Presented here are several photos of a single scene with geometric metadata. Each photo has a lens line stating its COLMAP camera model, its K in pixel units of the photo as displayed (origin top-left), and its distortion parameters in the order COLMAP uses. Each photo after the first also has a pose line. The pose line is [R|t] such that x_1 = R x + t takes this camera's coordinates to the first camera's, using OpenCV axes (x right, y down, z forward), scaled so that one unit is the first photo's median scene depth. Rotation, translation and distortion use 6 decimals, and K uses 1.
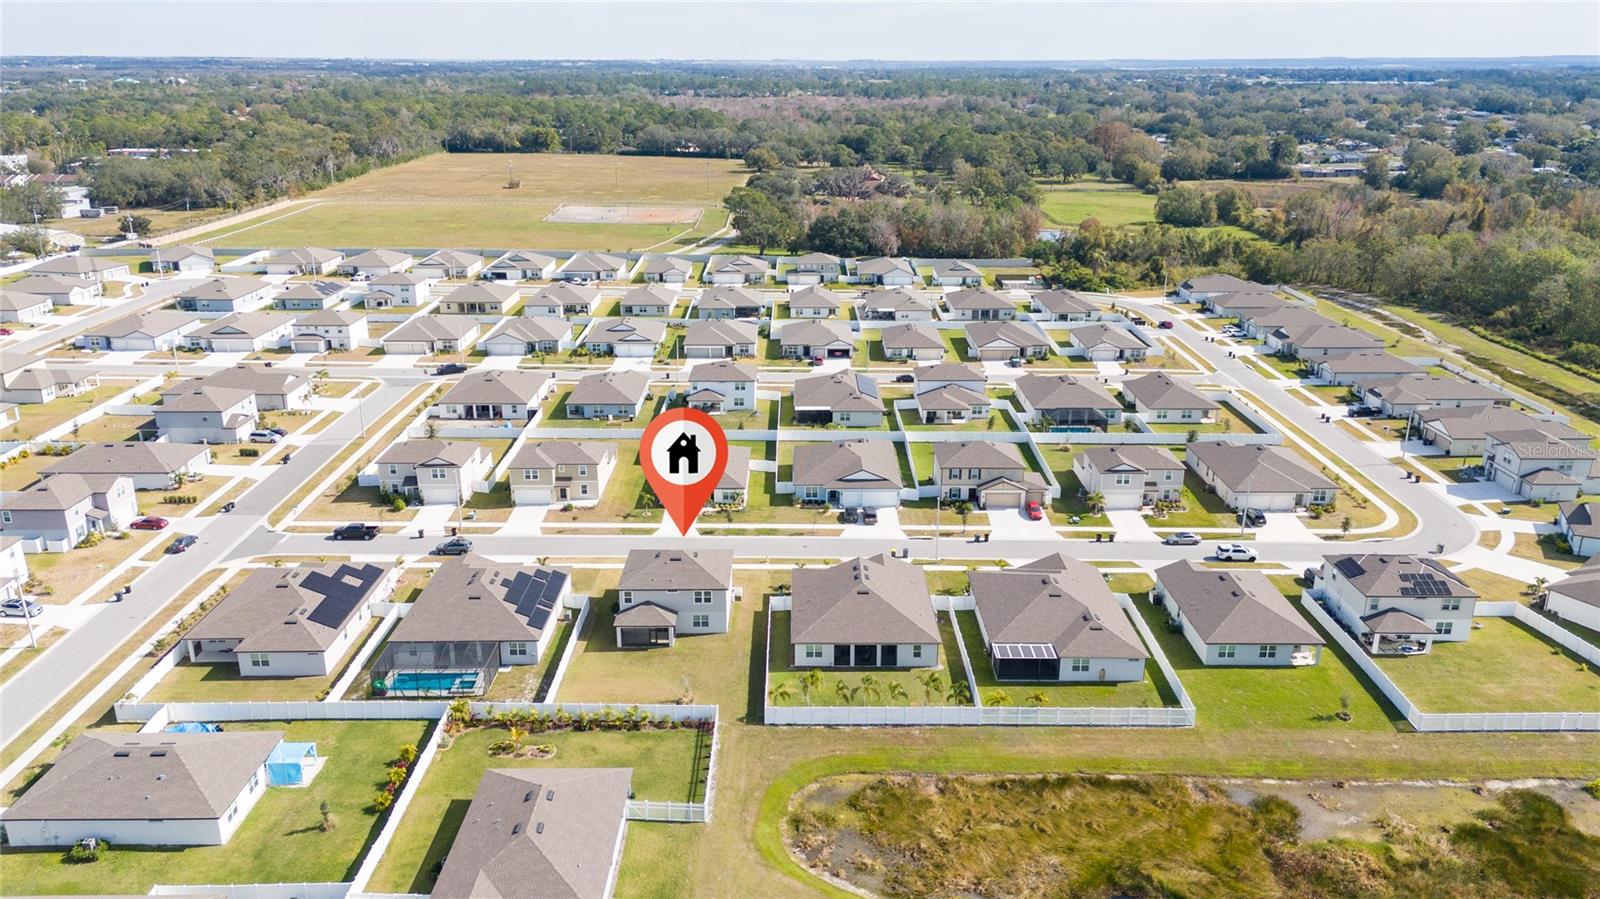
lens RADIAL K [[1162.7, 0, 802.2], [0, 1162.7, 451.8], [0, 0, 1]] dist [0.107682, -0.152501]
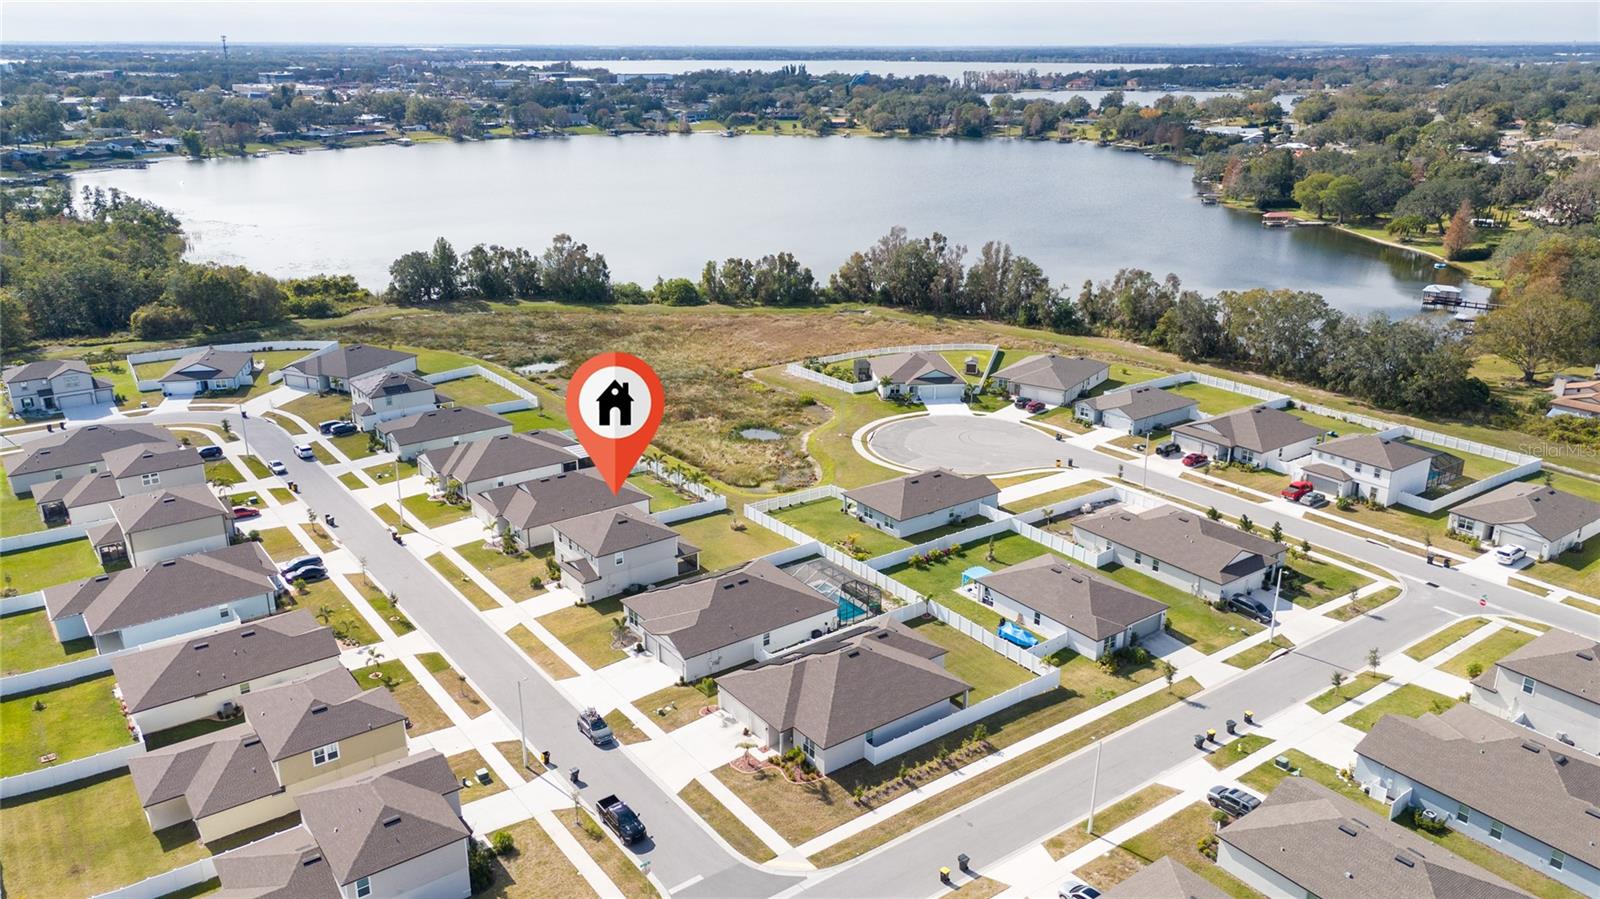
lens RADIAL K [[1162.7, 0, 802.2], [0, 1162.7, 451.8], [0, 0, 1]] dist [0.107682, -0.152501]
pose [[-0.588952, -0.266430, 0.762988, -0.787417], [0.254272, 0.835062, 0.487871, -0.341640], [-0.767126, 0.481339, -0.424065, 1.010059]]
